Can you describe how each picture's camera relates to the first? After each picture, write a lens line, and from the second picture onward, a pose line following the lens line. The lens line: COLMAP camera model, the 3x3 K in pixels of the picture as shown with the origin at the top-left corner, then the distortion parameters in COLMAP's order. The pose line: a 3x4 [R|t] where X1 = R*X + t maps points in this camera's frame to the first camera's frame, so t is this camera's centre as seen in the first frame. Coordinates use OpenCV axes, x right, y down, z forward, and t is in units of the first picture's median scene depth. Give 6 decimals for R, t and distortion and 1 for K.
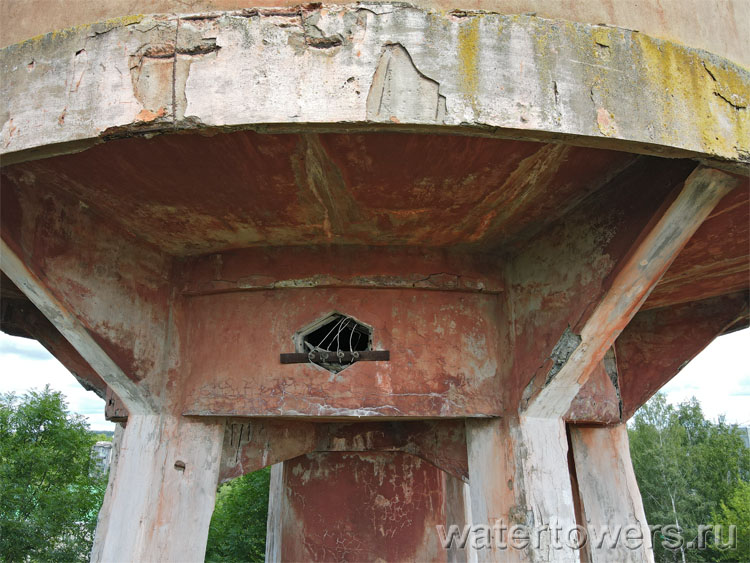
lens RADIAL K [[543.7, 0, 372.2], [0, 543.7, 289.7], [0, 0, 1]] dist [0.001538, -0.005365]
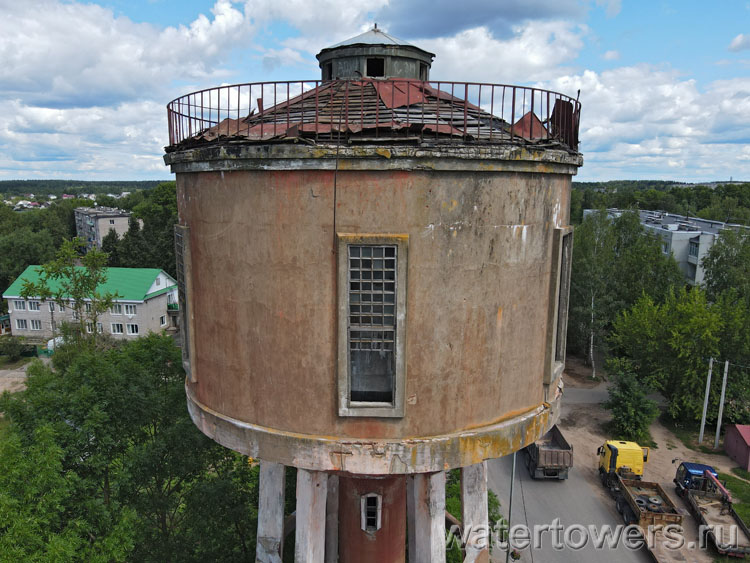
lens RADIAL K [[549.6, 0, 356.2], [0, 549.6, 301.0], [0, 0, 1]] dist [-0.003031, -0.000001]
pose [[0.999726, -0.011521, 0.020384, -0.128810], [0.001084, 0.892412, 0.451219, -1.307452], [-0.023390, -0.451074, 0.892180, -0.844834]]
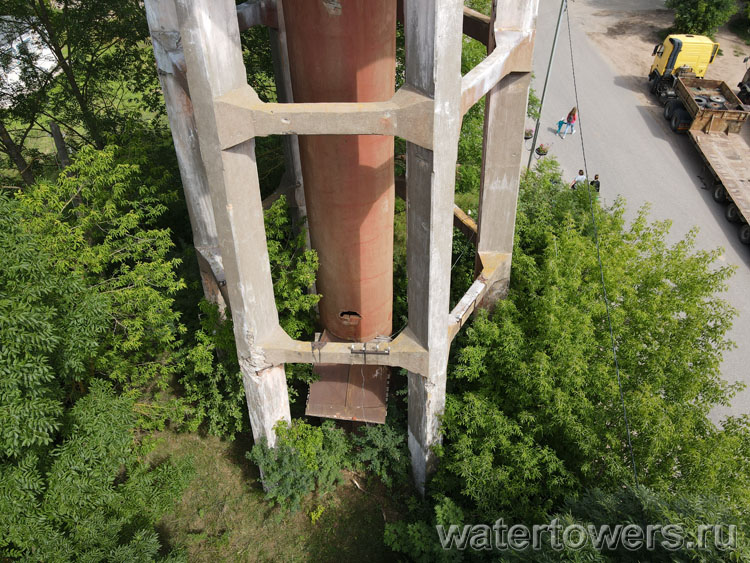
lens RADIAL K [[543.7, 0, 372.2], [0, 543.7, 289.7], [0, 0, 1]] dist [0.001538, -0.005365]
pose [[0.999379, -0.034584, 0.006778, 0.035534], [0.012206, 0.520099, 0.854019, -0.116161], [-0.033061, -0.853405, 0.520198, -0.483908]]
